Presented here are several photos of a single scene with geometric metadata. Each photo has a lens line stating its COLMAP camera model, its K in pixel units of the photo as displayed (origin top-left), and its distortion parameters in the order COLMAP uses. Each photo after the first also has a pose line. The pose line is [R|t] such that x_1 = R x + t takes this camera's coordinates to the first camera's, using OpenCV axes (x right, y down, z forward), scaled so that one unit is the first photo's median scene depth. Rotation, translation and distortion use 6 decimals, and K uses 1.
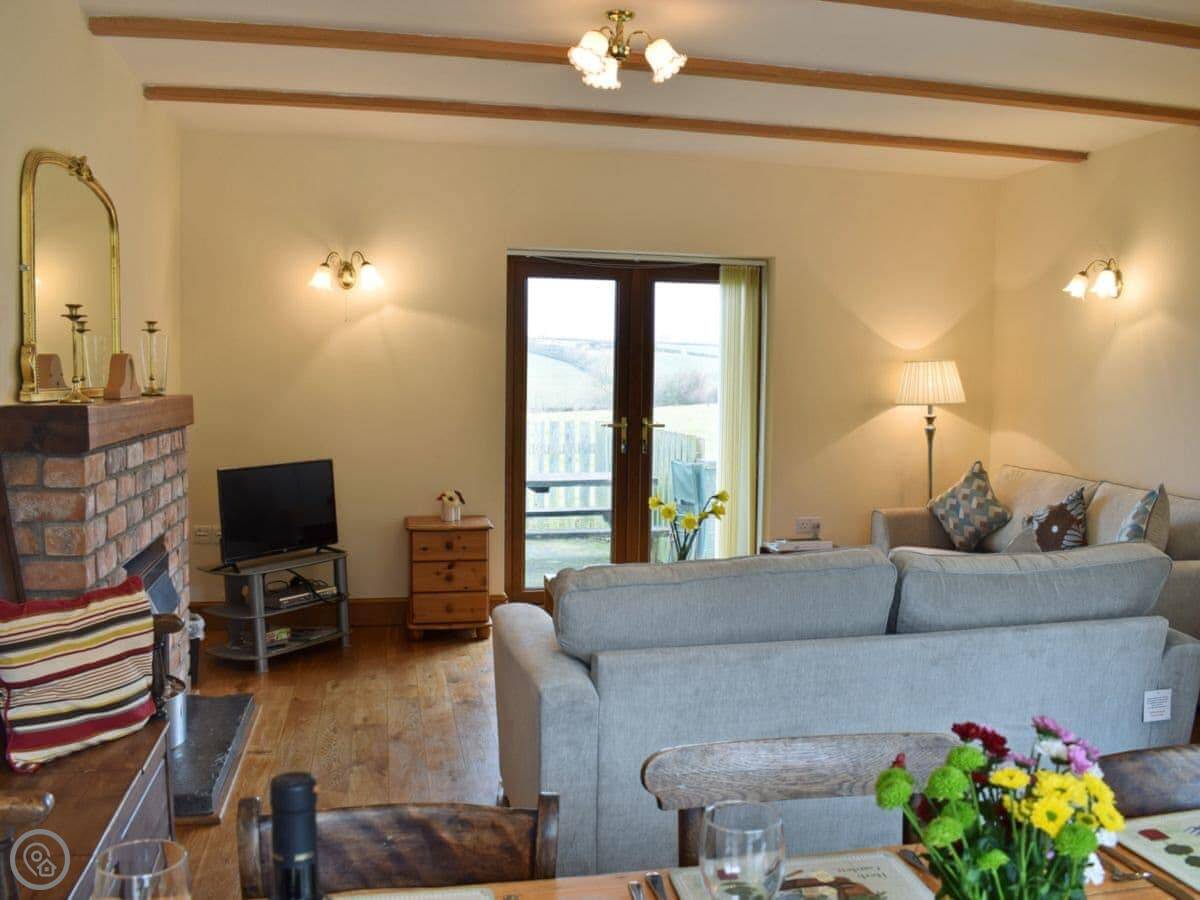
lens RADIAL K [[1125.2, 0, 600.0], [0, 1125.2, 450.0], [0, 0, 1]] dist [-0.079017, 0.008197]
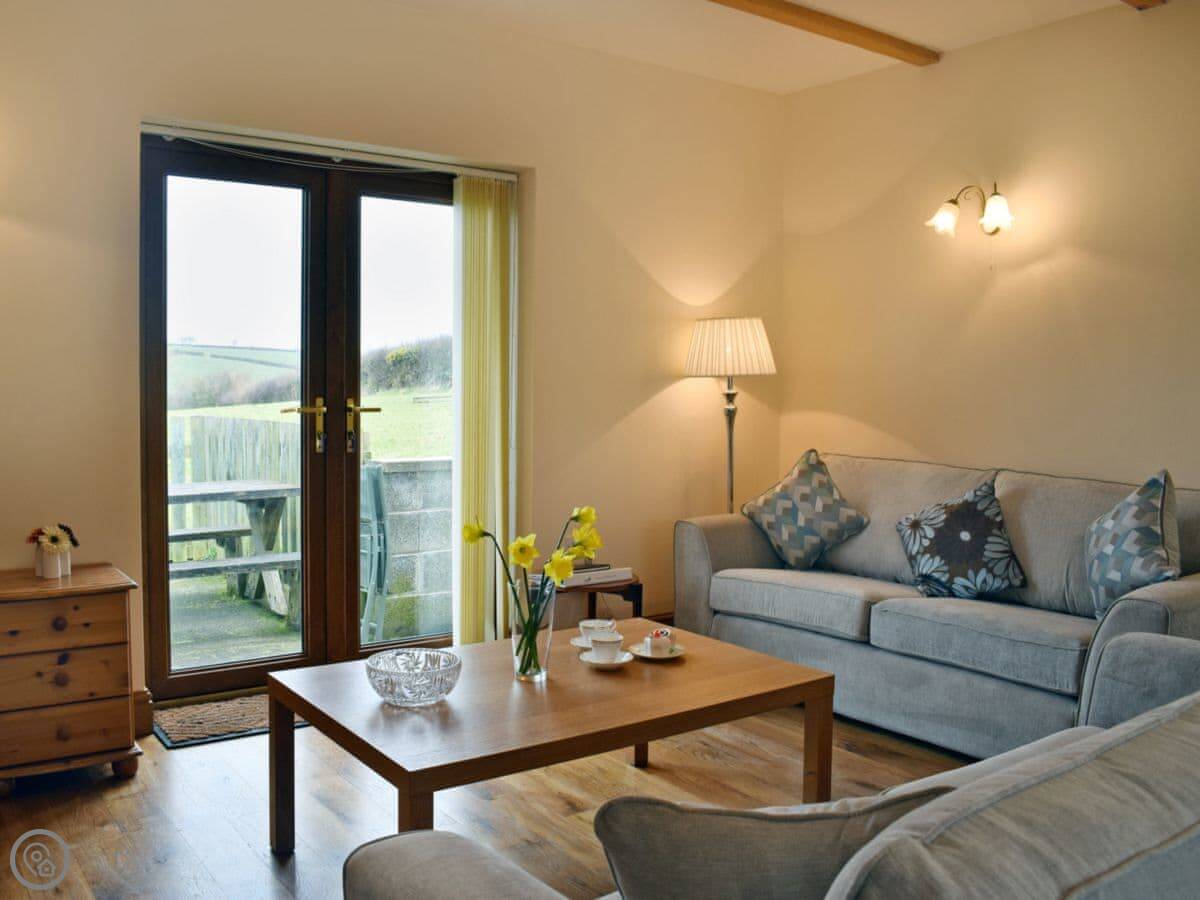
lens RADIAL K [[1125.2, 0, 600.0], [0, 1125.2, 450.0], [0, 0, 1]] dist [-0.079017, 0.008197]
pose [[0.917901, -0.027308, 0.395868, -0.095346], [0.027635, 0.999606, 0.004878, 0.002880], [-0.395845, 0.006462, 0.918295, 0.361201]]
